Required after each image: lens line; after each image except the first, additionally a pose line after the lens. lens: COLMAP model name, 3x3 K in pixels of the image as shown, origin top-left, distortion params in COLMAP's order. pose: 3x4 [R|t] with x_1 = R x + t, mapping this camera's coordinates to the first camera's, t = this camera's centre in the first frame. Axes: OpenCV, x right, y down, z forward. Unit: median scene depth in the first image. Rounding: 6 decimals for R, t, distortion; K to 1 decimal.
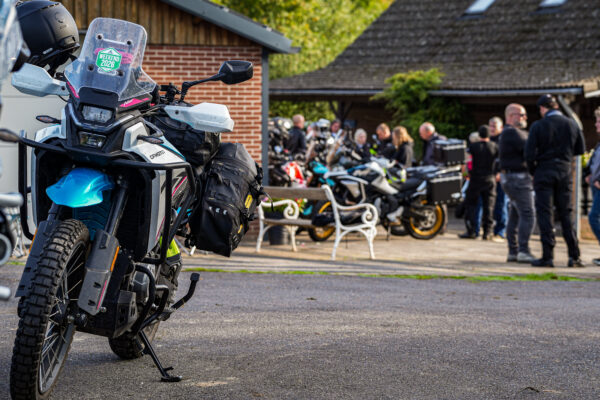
lens RADIAL K [[1320.8, 0, 300.0], [0, 1320.8, 200.0], [0, 0, 1]] dist [0.069642, 0.340674]
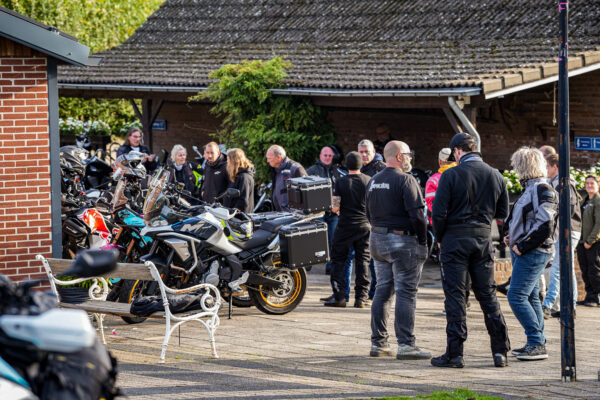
lens RADIAL K [[1851.1, 0, 261.3], [0, 1851.1, 199.6], [0, 0, 1]] dist [0.601421, 0.336296]
pose [[0.994041, -0.028574, 0.105195, -0.021576], [0.027010, 0.999503, 0.016260, -0.049572], [-0.105607, -0.013321, 0.994319, -0.019692]]
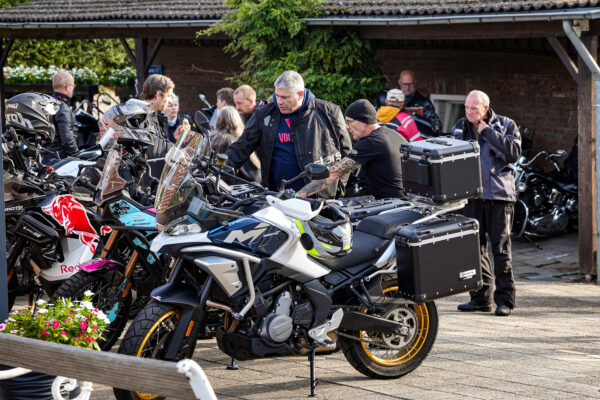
lens RADIAL K [[1328.6, 0, 300.9], [0, 1328.6, 135.0], [0, 0, 1]] dist [0.038537, 0.327710]
pose [[0.984029, -0.043704, 0.172560, -0.004689], [0.041438, 0.999001, 0.016710, -0.054972], [-0.173118, -0.009292, 0.984857, 0.576961]]
